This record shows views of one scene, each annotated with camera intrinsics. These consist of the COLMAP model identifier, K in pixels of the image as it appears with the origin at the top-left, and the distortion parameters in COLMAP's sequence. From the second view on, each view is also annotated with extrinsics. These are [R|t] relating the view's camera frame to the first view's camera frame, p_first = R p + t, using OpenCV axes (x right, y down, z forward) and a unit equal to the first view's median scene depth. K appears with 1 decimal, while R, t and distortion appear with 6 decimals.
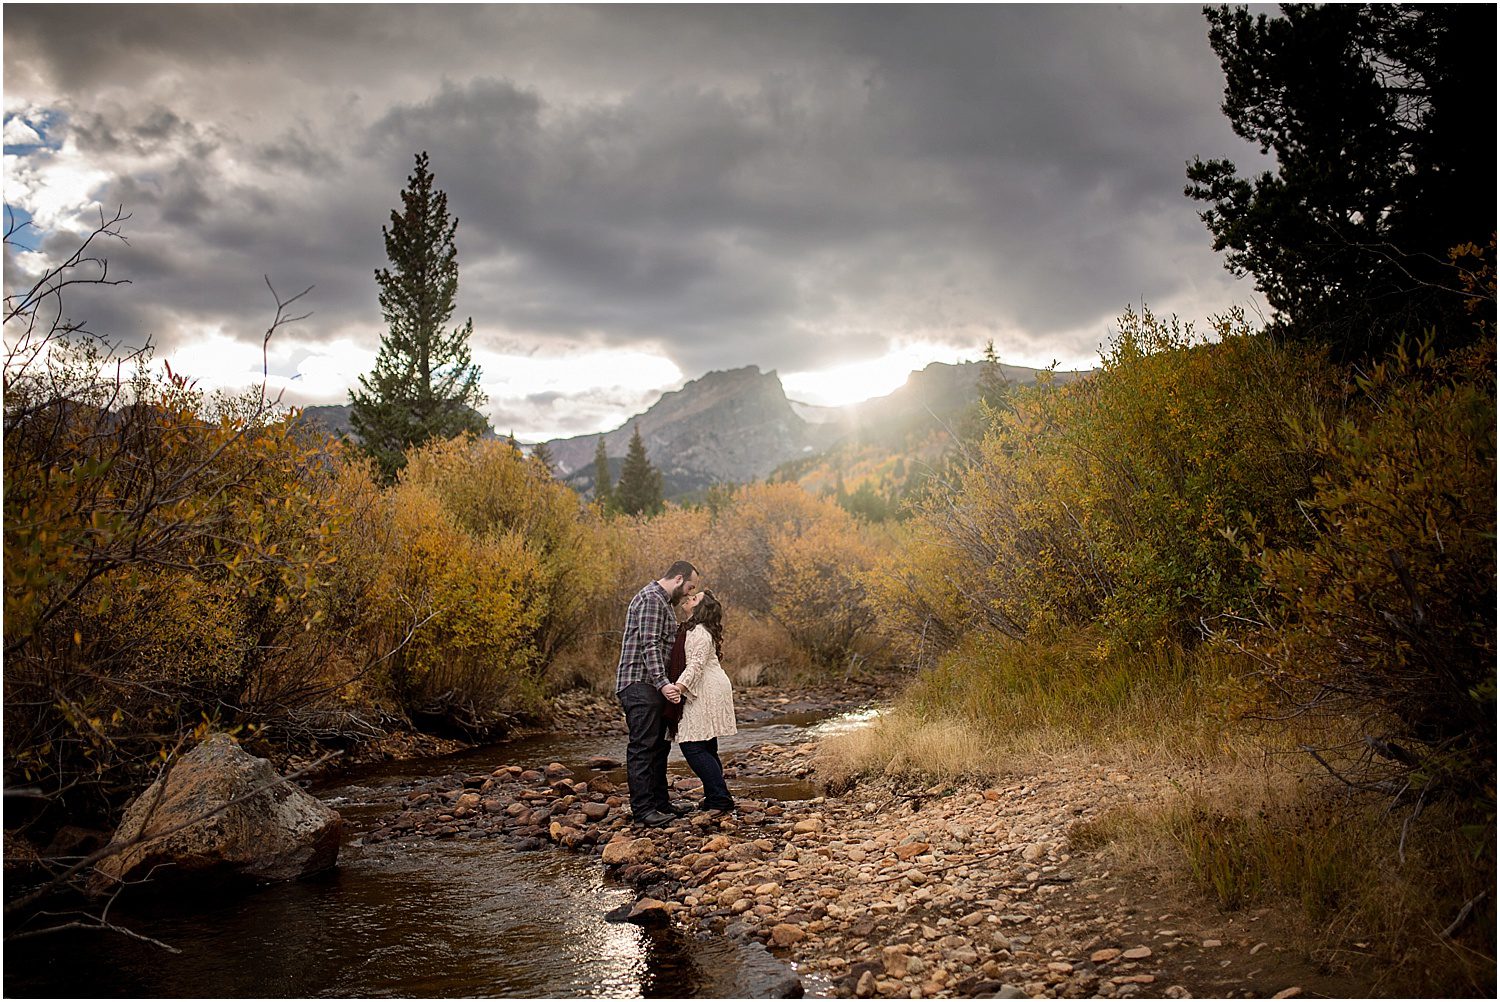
lens RADIAL K [[1175.9, 0, 750.0], [0, 1175.9, 501.0], [0, 0, 1]] dist [-0.033336, 0.001134]
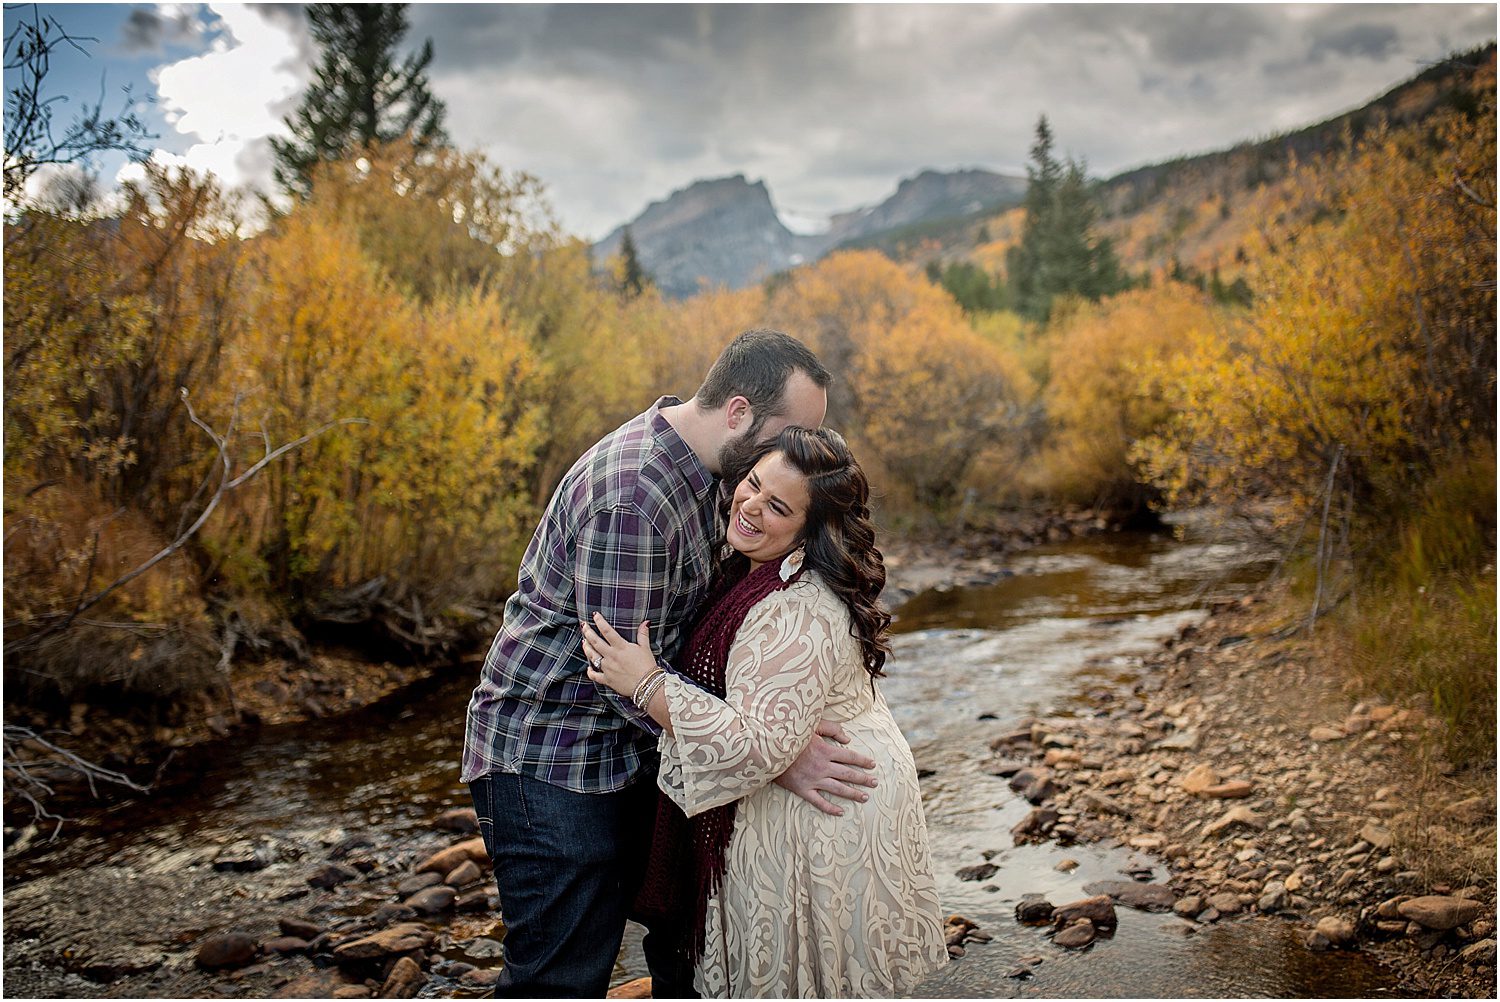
lens RADIAL K [[1175.9, 0, 750.0], [0, 1175.9, 501.0], [0, 0, 1]] dist [-0.033336, 0.001134]
pose [[0.999956, 0.000315, 0.009325, -0.076472], [-0.001786, 0.987412, 0.158159, 0.034064], [-0.009158, -0.158169, 0.987370, 0.416921]]
